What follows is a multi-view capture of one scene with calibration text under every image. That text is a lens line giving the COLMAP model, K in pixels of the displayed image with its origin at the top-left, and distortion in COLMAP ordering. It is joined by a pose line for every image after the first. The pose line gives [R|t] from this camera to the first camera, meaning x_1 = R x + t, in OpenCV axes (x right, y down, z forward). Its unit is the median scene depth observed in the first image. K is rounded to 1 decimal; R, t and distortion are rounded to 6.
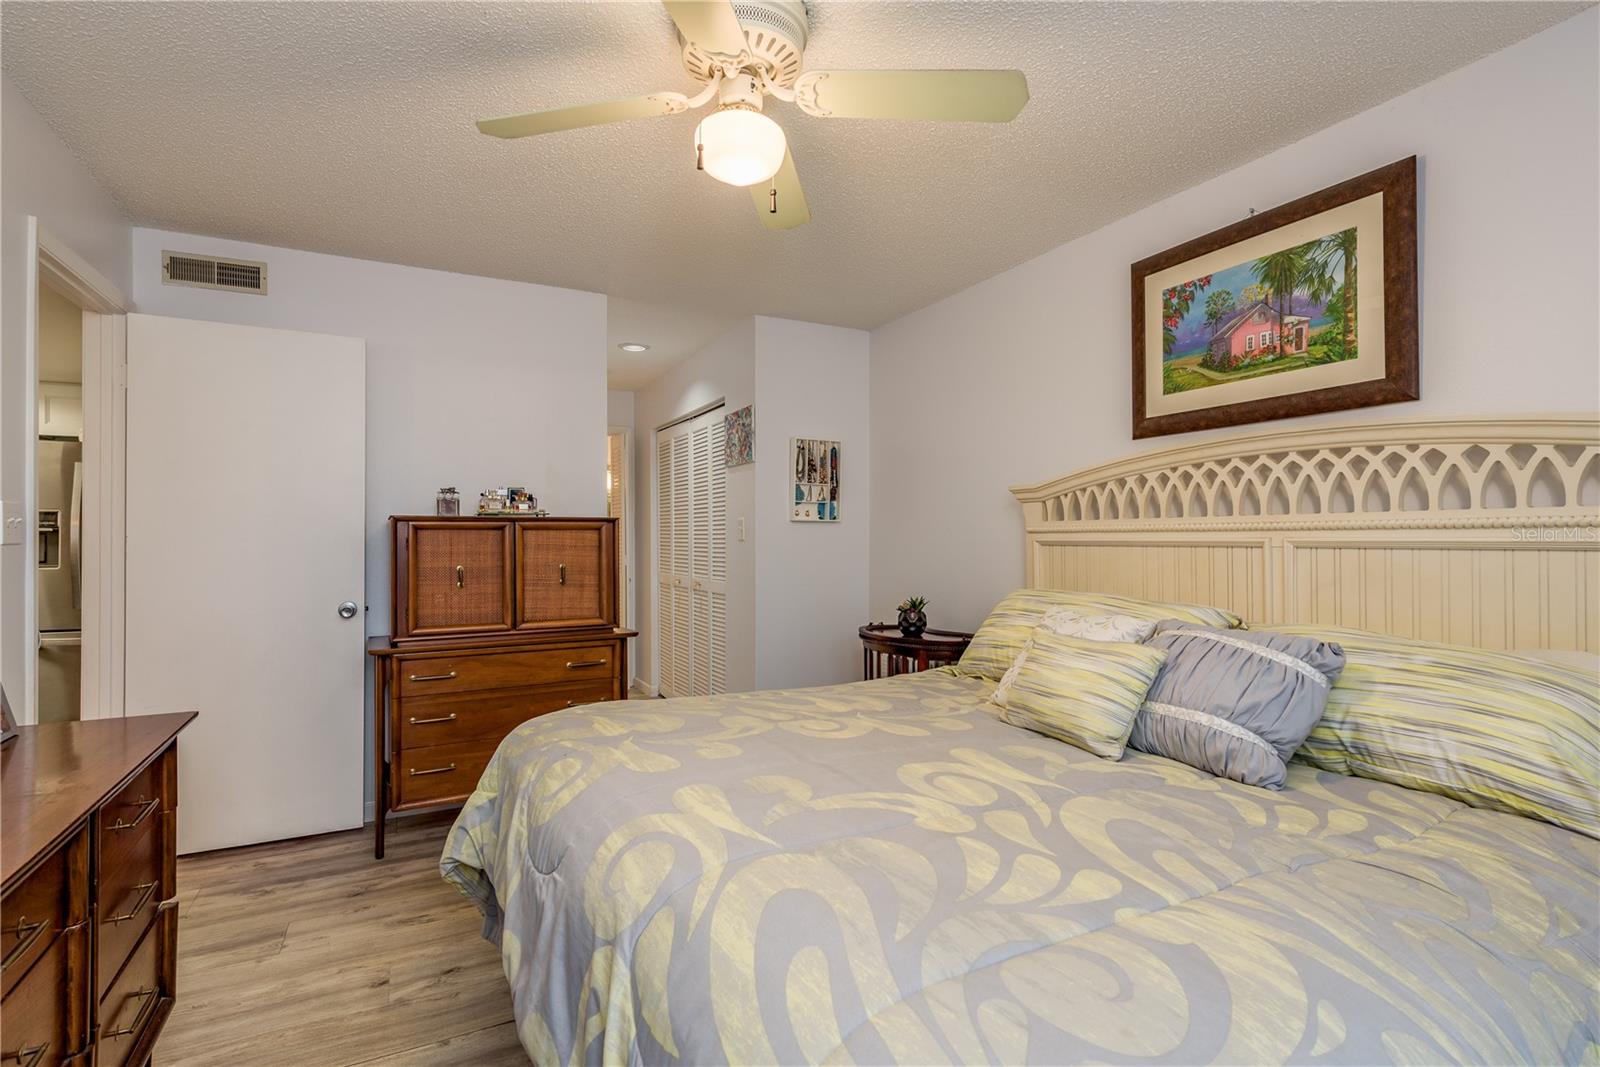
lens RADIAL K [[789.6, 0, 792.7], [0, 789.6, 544.5], [0, 0, 1]] dist [0.020318, -0.008695]
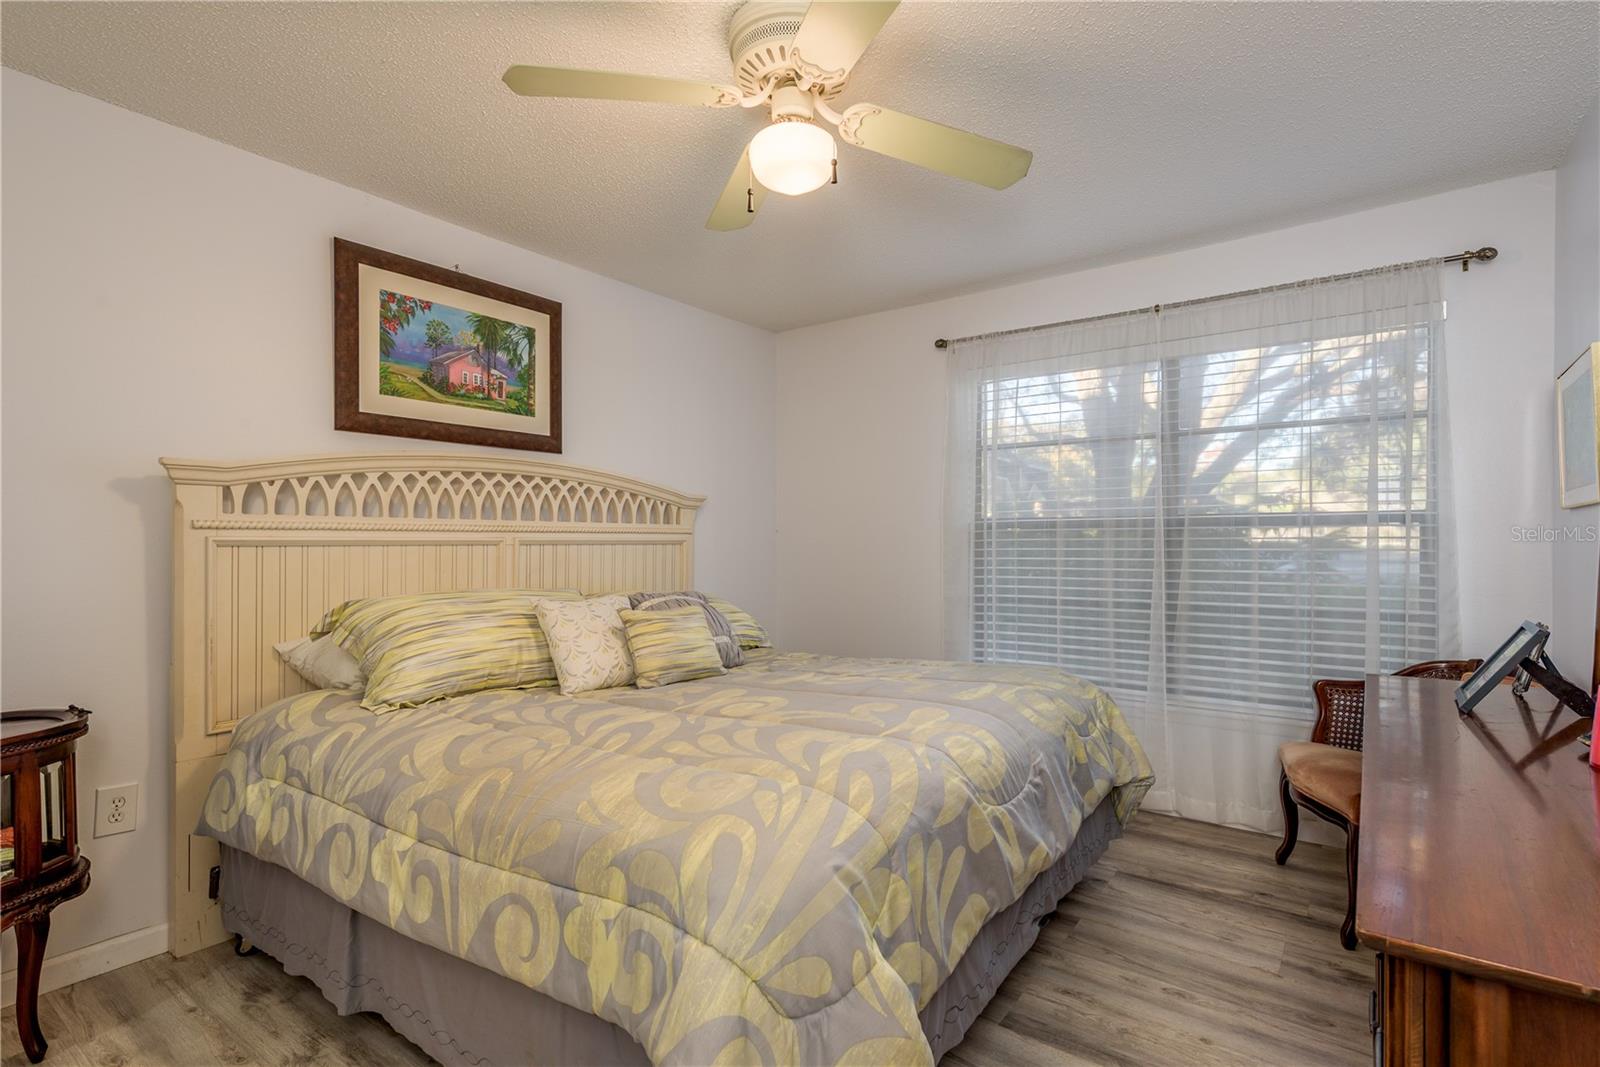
lens RADIAL K [[789.6, 0, 792.7], [0, 789.6, 544.5], [0, 0, 1]] dist [0.020318, -0.008695]
pose [[-0.461254, -0.007223, 0.887239, -0.756164], [0.002484, 0.999952, 0.009432, -0.008057], [-0.887265, 0.006554, -0.461214, 1.146533]]
